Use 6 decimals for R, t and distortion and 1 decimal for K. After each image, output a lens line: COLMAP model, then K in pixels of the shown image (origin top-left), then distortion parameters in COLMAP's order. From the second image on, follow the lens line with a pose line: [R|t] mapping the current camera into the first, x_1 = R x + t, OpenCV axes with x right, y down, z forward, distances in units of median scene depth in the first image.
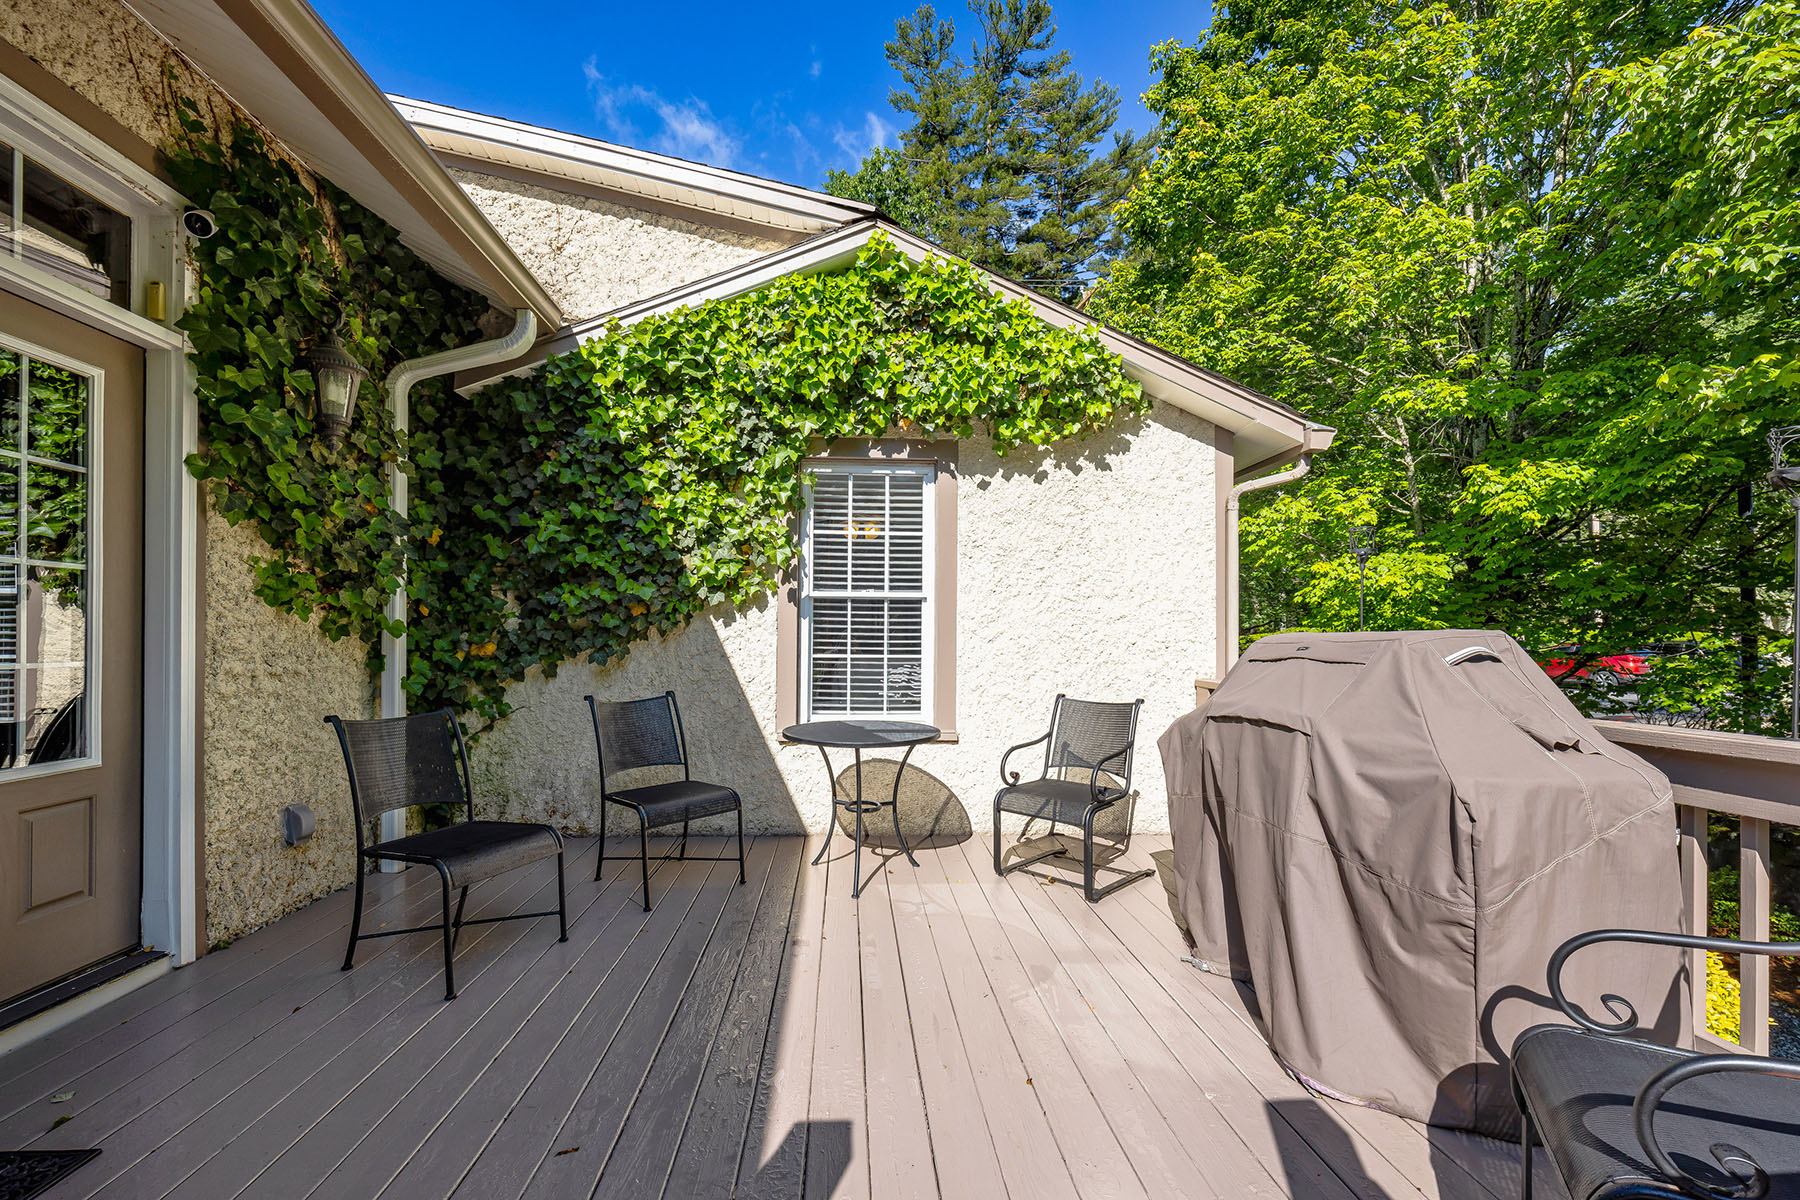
lens RADIAL K [[738.3, 0, 896.7], [0, 738.3, 647.9], [0, 0, 1]] dist [0.011481, -0.000064]
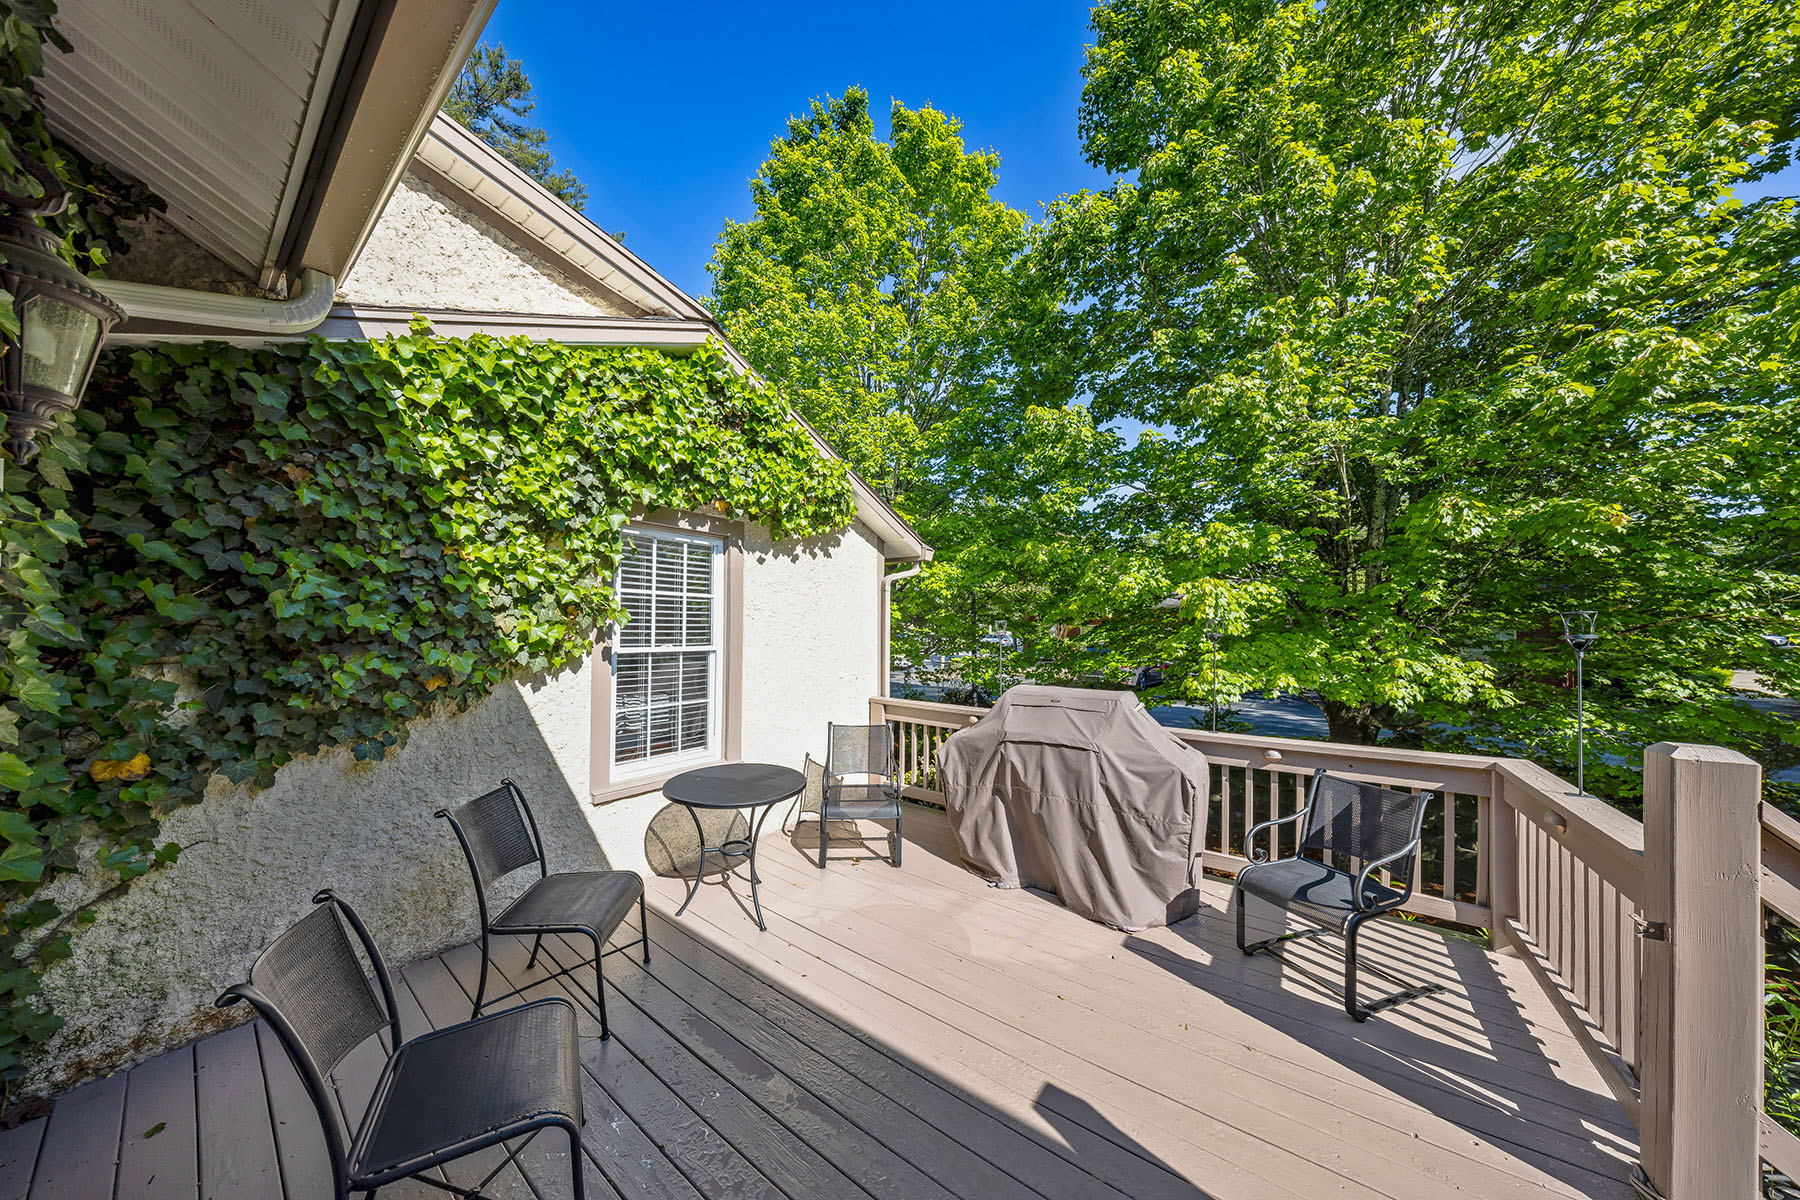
lens RADIAL K [[543.8, 0, 900.3], [0, 543.8, 632.7], [0, 0, 1]] dist [-0.013373, -0.000053]
pose [[0.652939, -0.000477, 0.757410, -0.464975], [-0.001346, 0.999997, 0.001790, -0.108384], [-0.757409, -0.002189, 0.652937, 0.234609]]
